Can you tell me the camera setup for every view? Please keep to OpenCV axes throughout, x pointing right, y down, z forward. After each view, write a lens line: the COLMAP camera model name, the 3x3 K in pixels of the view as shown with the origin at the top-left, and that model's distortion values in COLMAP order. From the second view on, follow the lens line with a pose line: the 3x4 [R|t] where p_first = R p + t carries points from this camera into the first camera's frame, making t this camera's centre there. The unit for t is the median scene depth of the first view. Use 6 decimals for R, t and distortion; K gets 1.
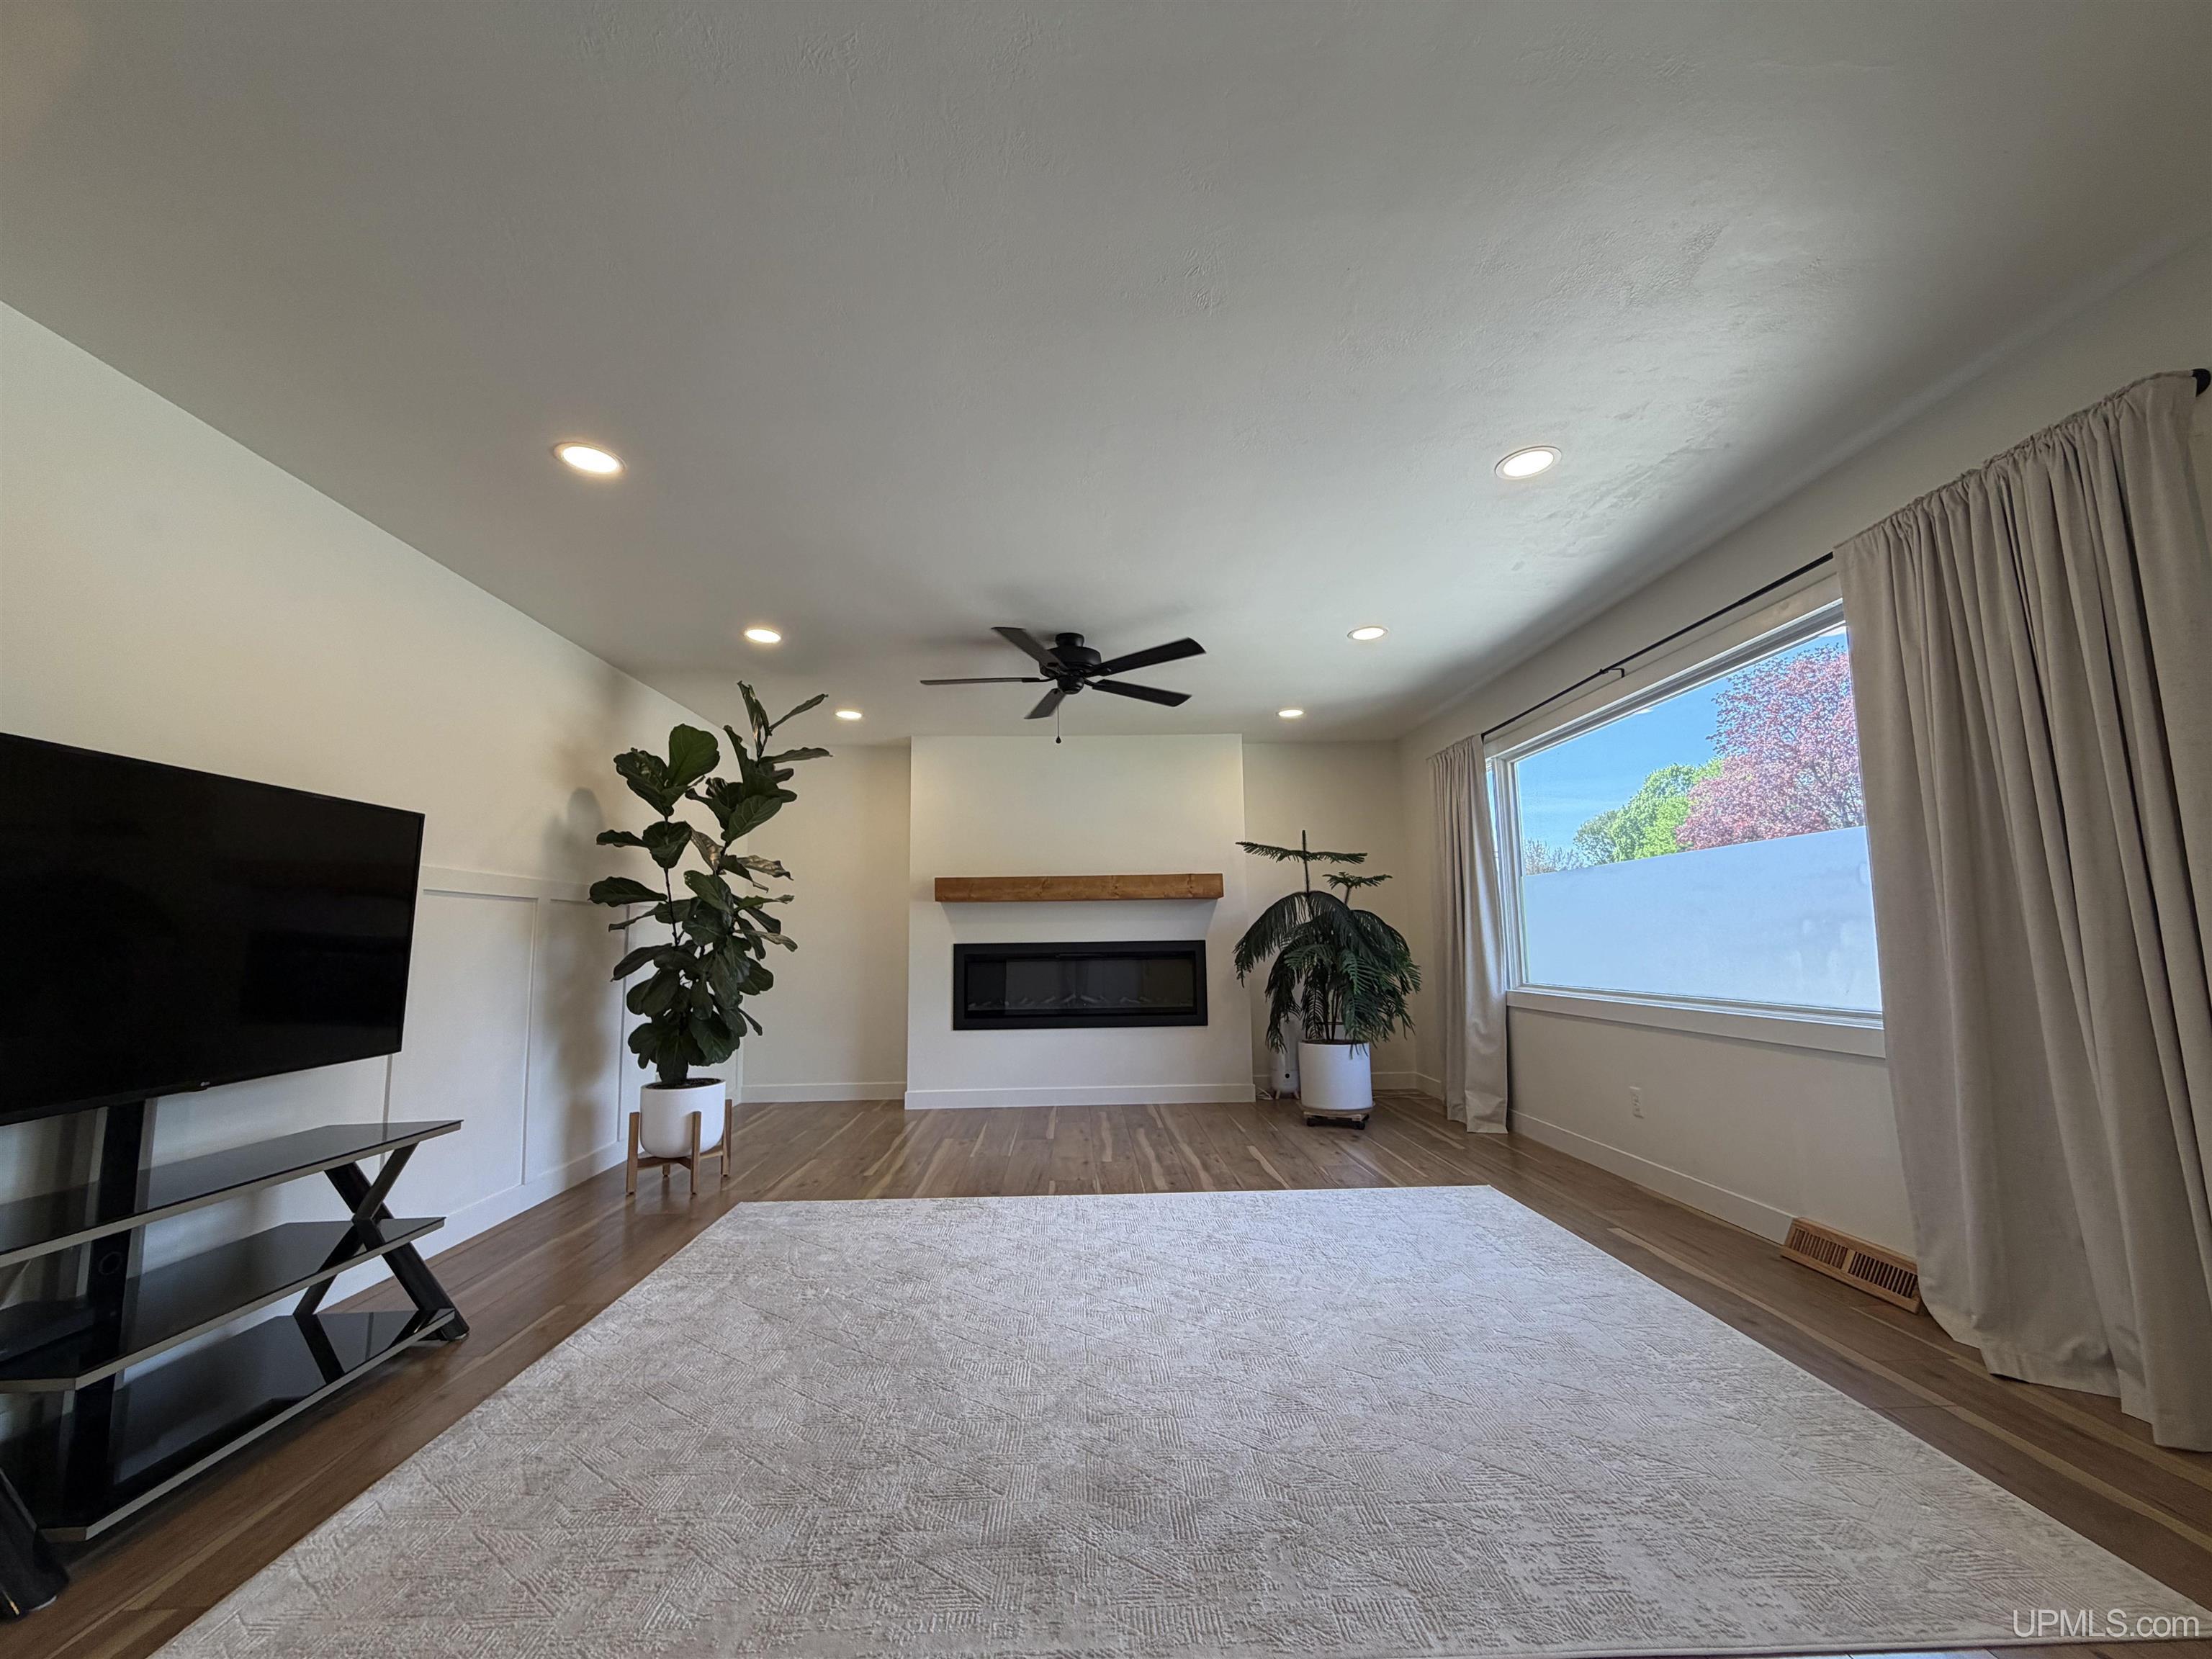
lens RADIAL K [[879.7, 0, 1100.2], [0, 879.7, 832.0], [0, 0, 1]] dist [0.000841, 0.000142]
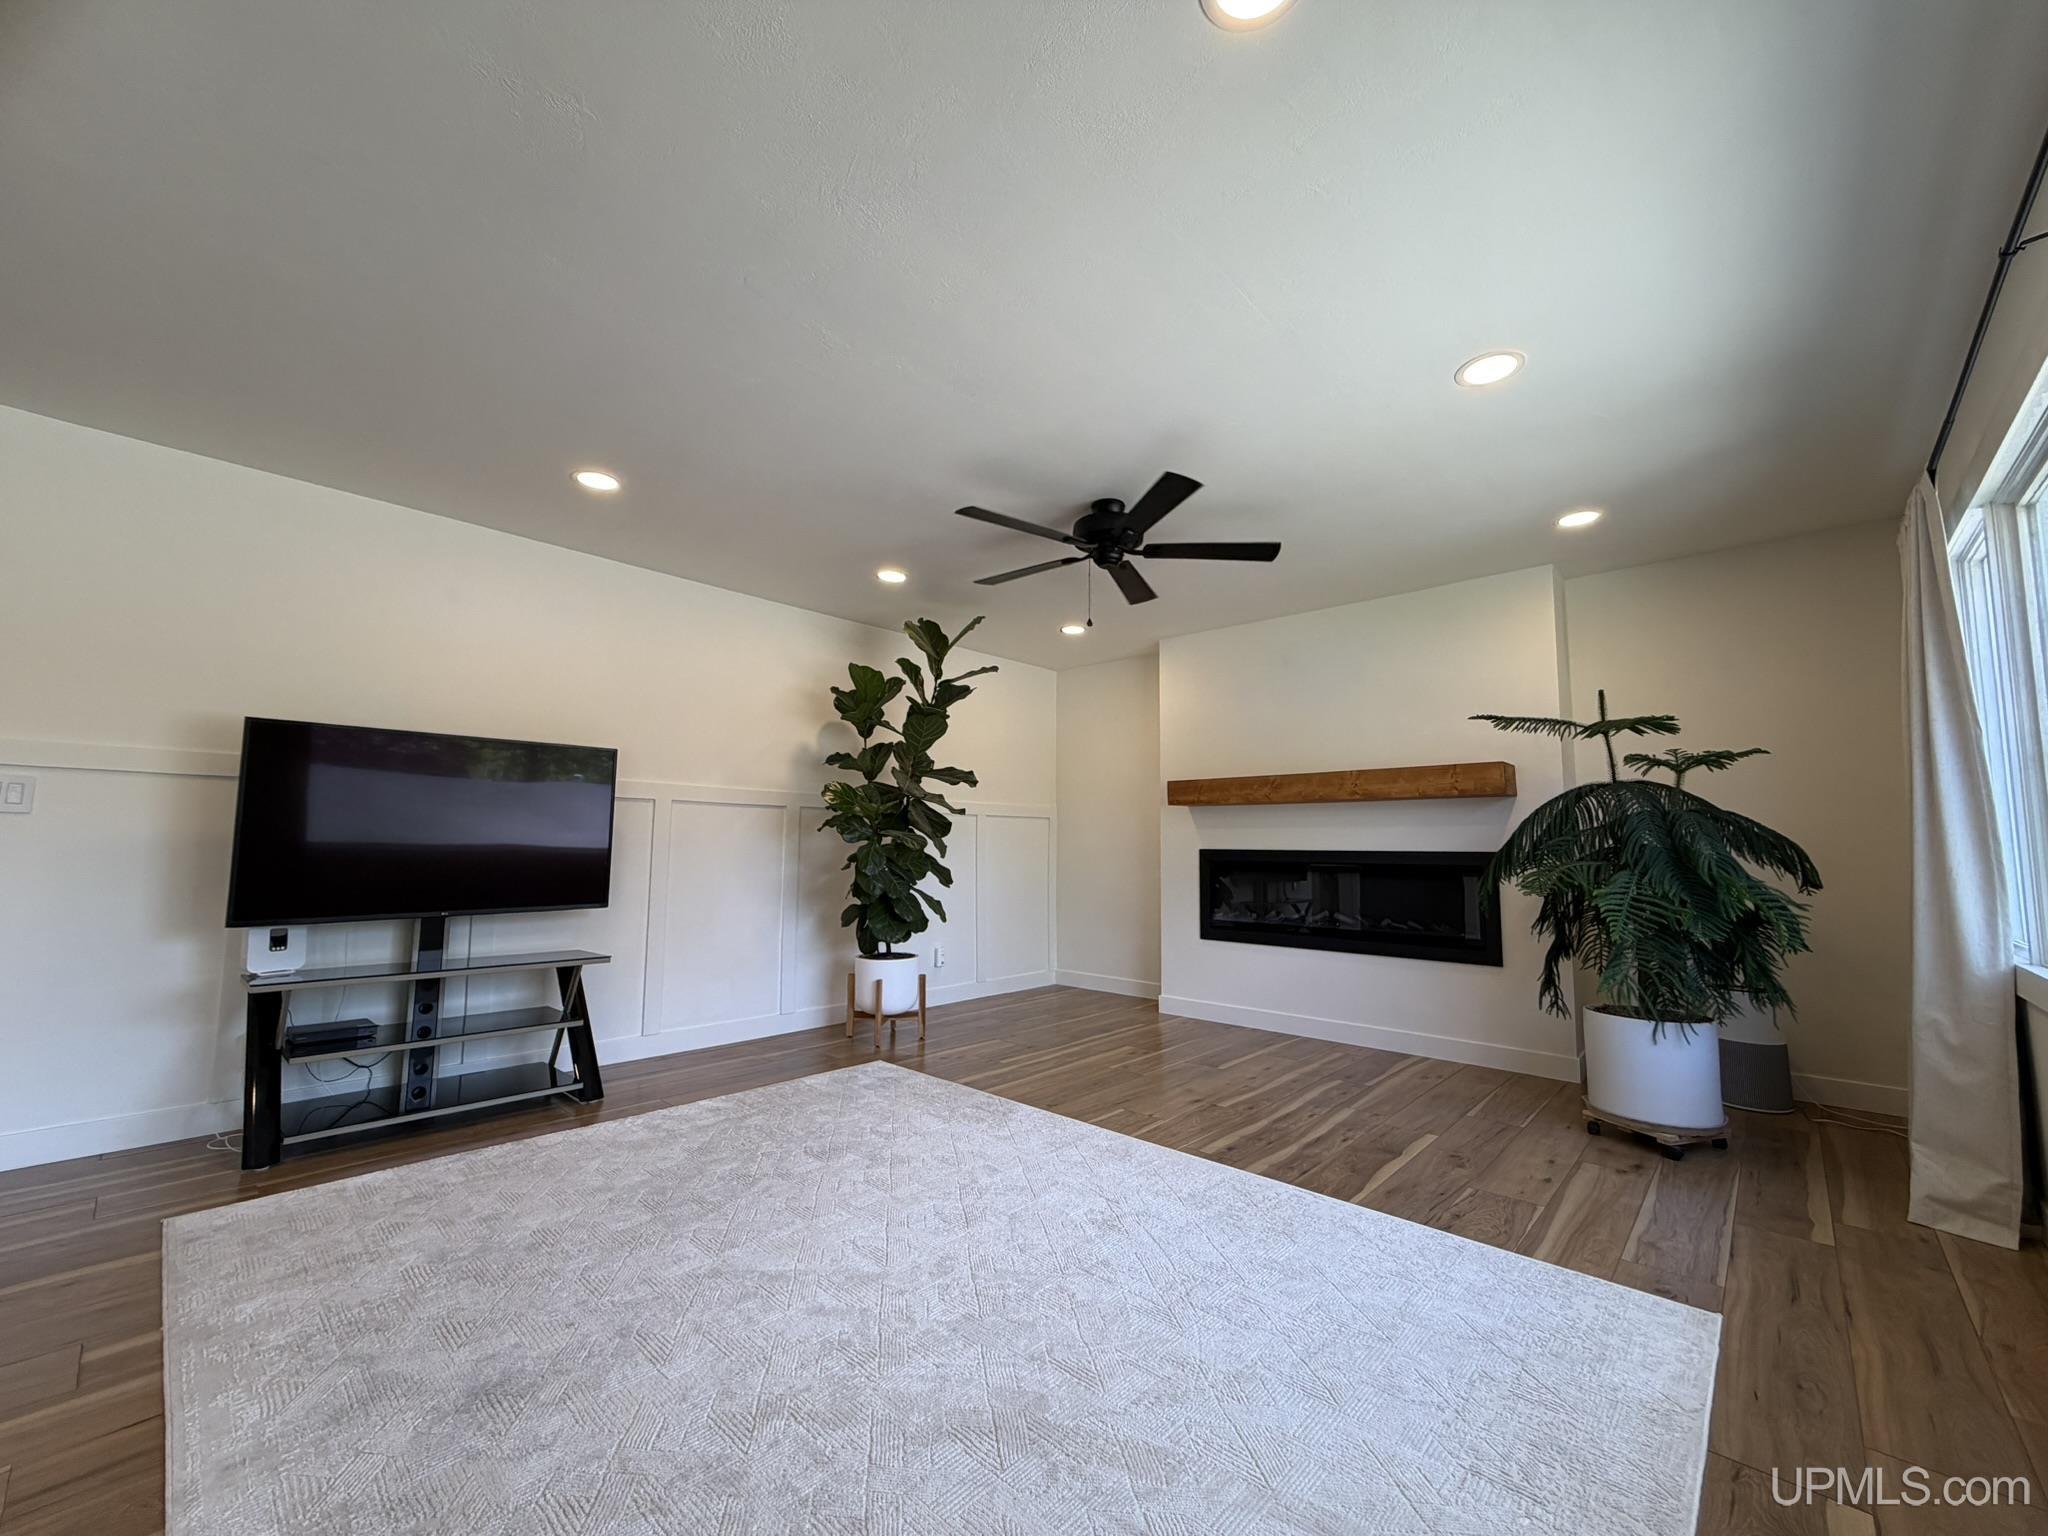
lens RADIAL K [[811.8, 0, 1024.0], [0, 811.8, 768.0], [0, 0, 1]] dist [0.001186, -0.000204]
pose [[0.712254, -0.047683, -0.700300, 0.416876], [0.064753, 0.997899, -0.002088, 0.035869], [0.698929, -0.043859, 0.713845, 0.304585]]
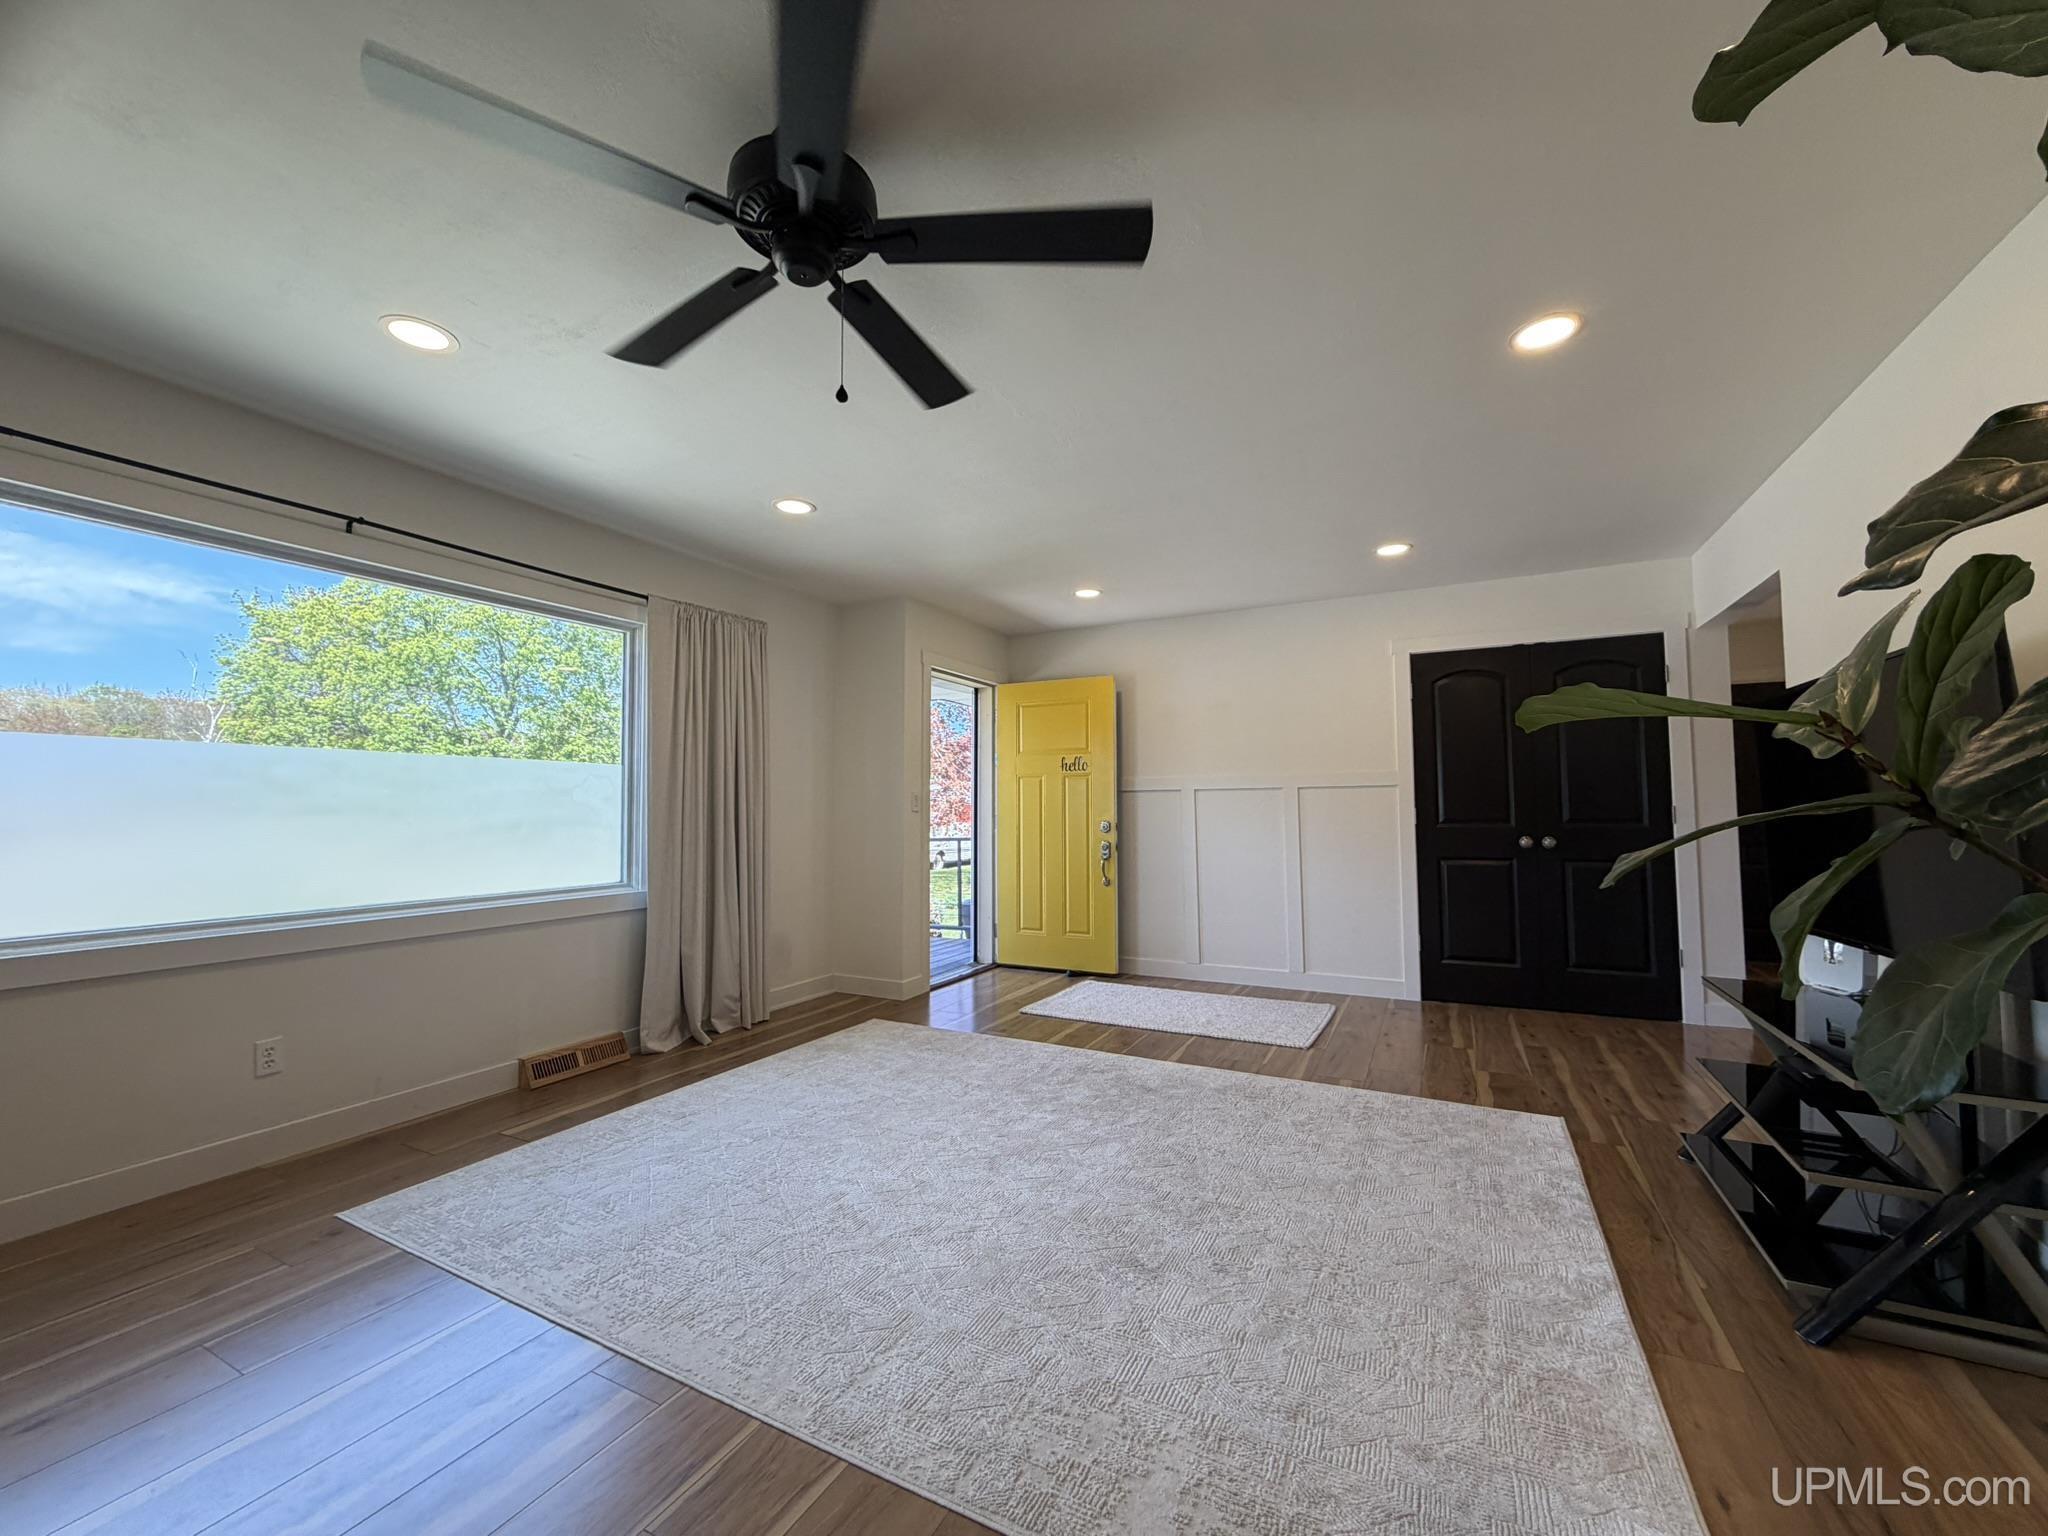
lens RADIAL K [[814.5, 0, 1018.6], [0, 814.5, 770.3], [0, 0, 1]] dist [0.000841, 0.000142]
pose [[-0.868639, 0.047897, 0.493125, -0.274800], [-0.040463, 0.985133, -0.166962, 0.126163], [-0.493791, -0.164983, -0.853786, 1.104557]]
